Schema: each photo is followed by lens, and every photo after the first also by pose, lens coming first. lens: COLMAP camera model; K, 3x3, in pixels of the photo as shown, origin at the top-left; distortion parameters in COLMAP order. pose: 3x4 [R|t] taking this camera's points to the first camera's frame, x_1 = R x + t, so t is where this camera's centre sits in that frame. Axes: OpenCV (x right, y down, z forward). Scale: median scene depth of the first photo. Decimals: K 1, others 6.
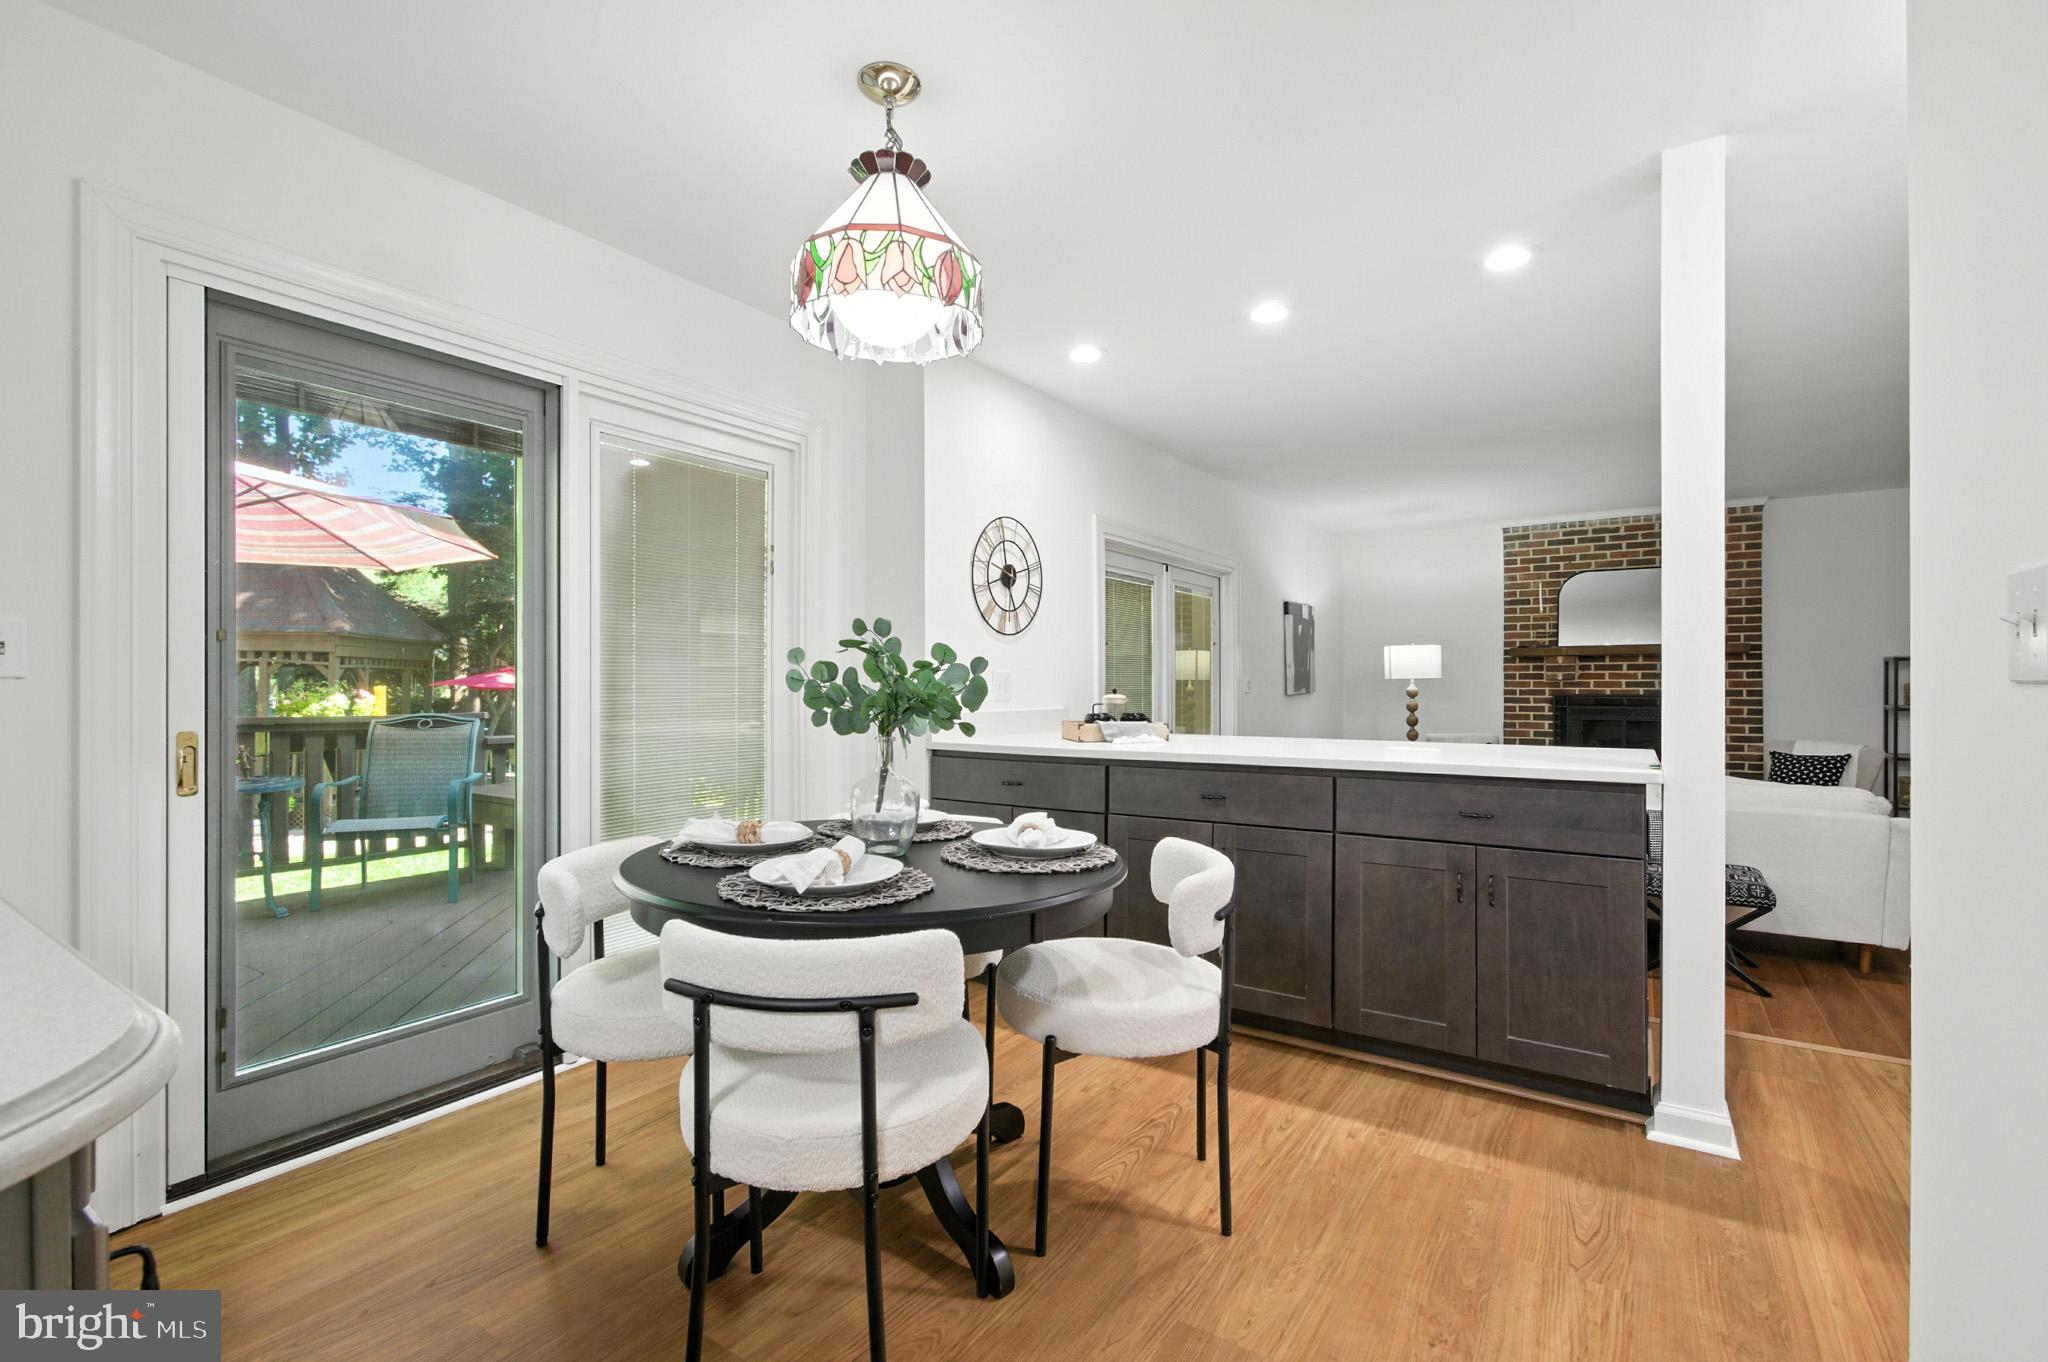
lens RADIAL K [[924.5, 0, 999.2], [0, 924.5, 681.5], [0, 0, 1]] dist [-0.018194, 0.006479]
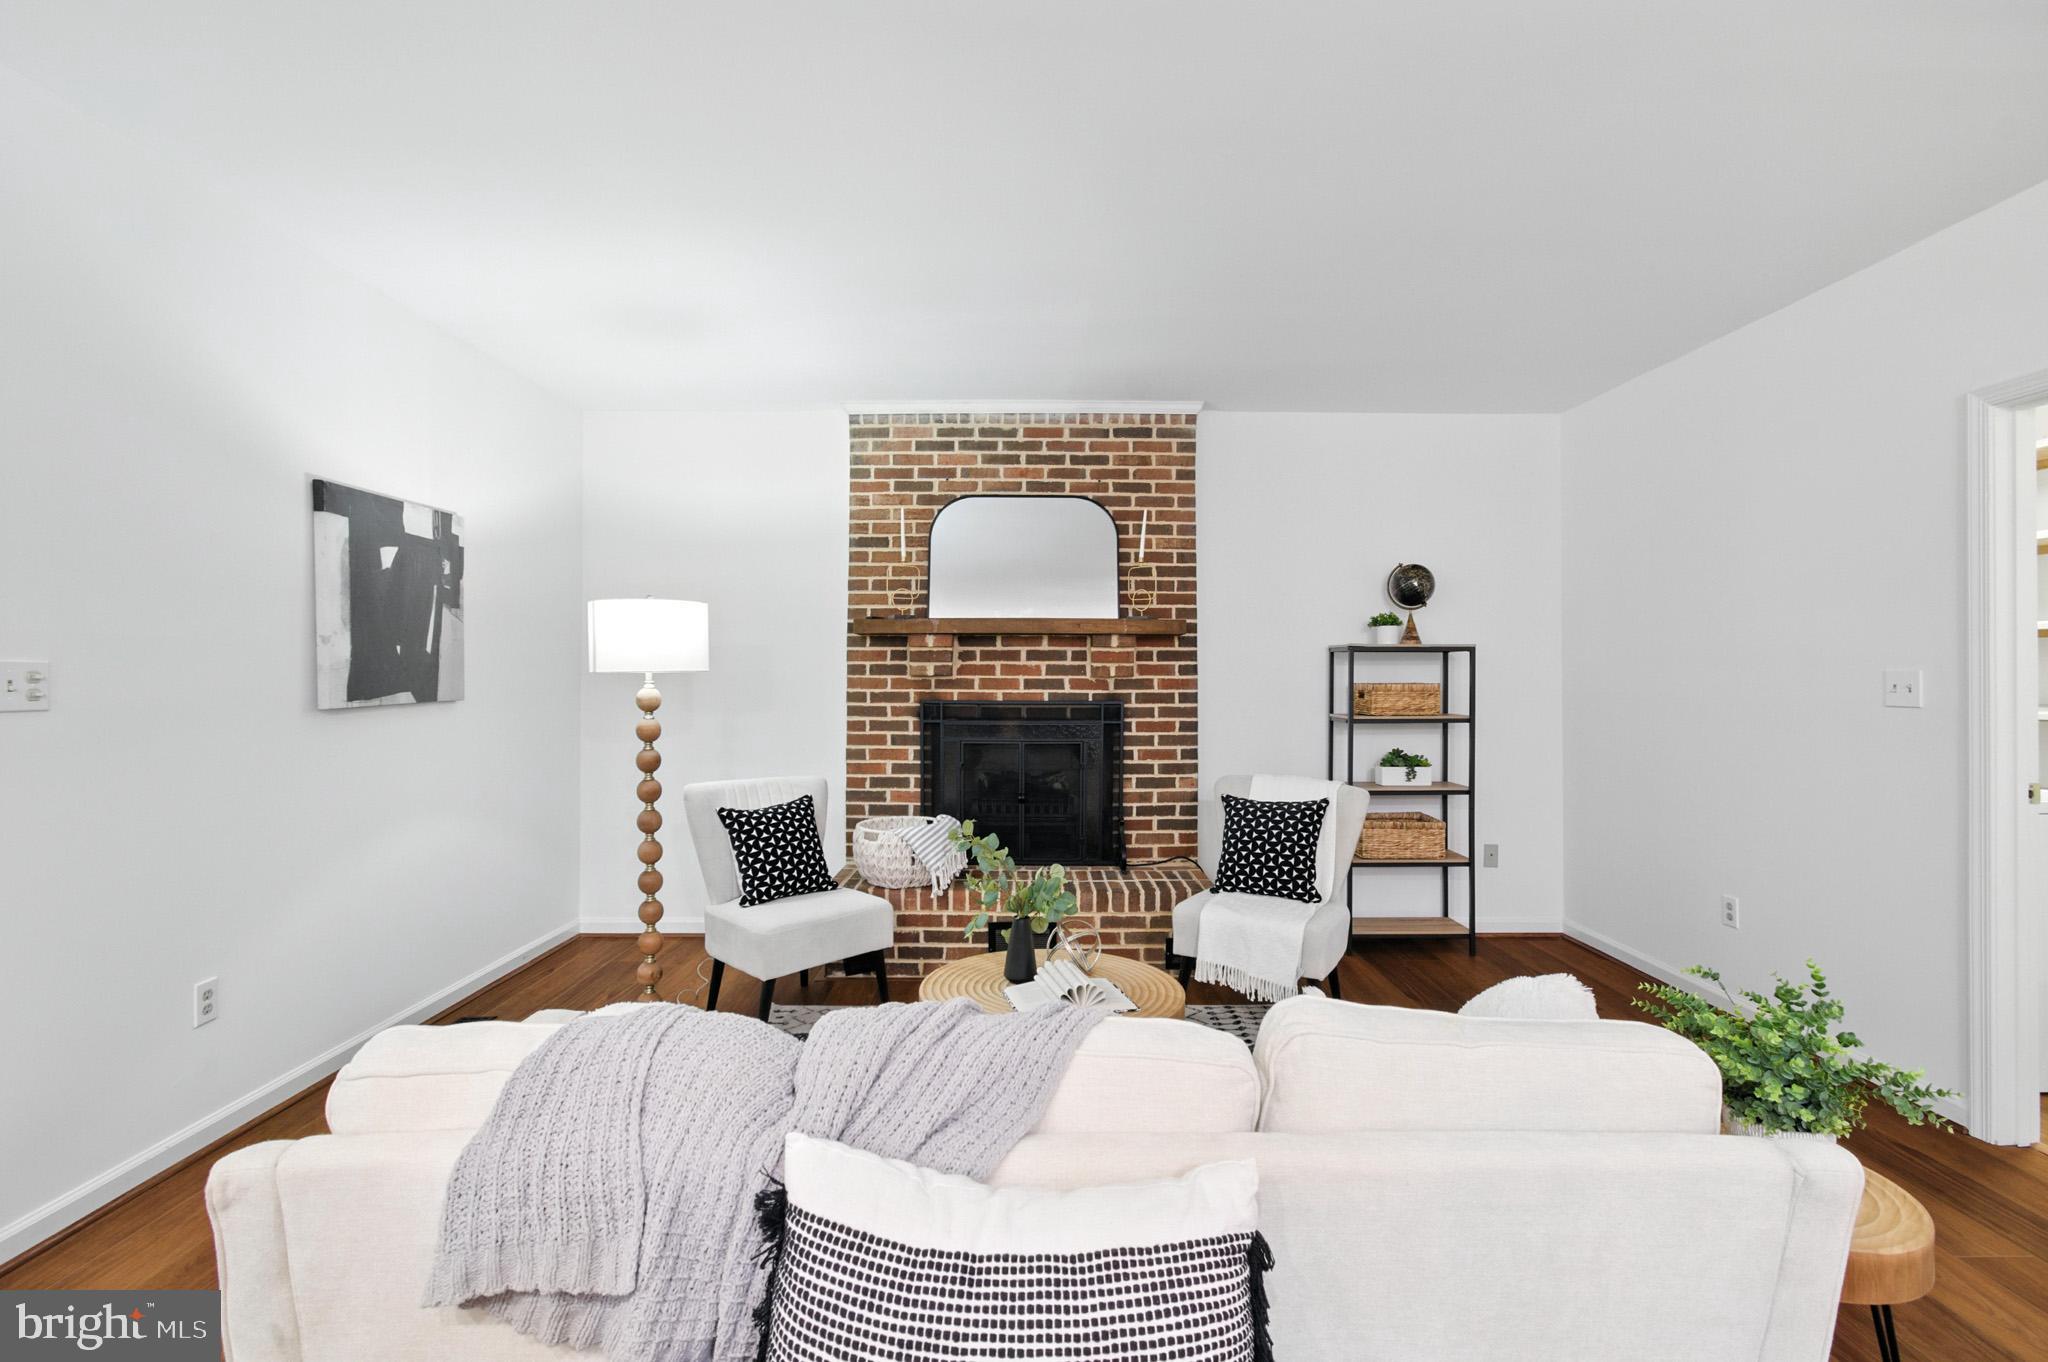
lens RADIAL K [[987.8, 0, 1021.9], [0, 987.8, 651.6], [0, 0, 1]] dist [-0.032914, 0.000403]
pose [[0.826312, 0.017499, 0.562940, 0.301125], [-0.004524, 0.999691, -0.024436, -0.002211], [-0.563194, 0.017645, 0.826136, 0.442998]]
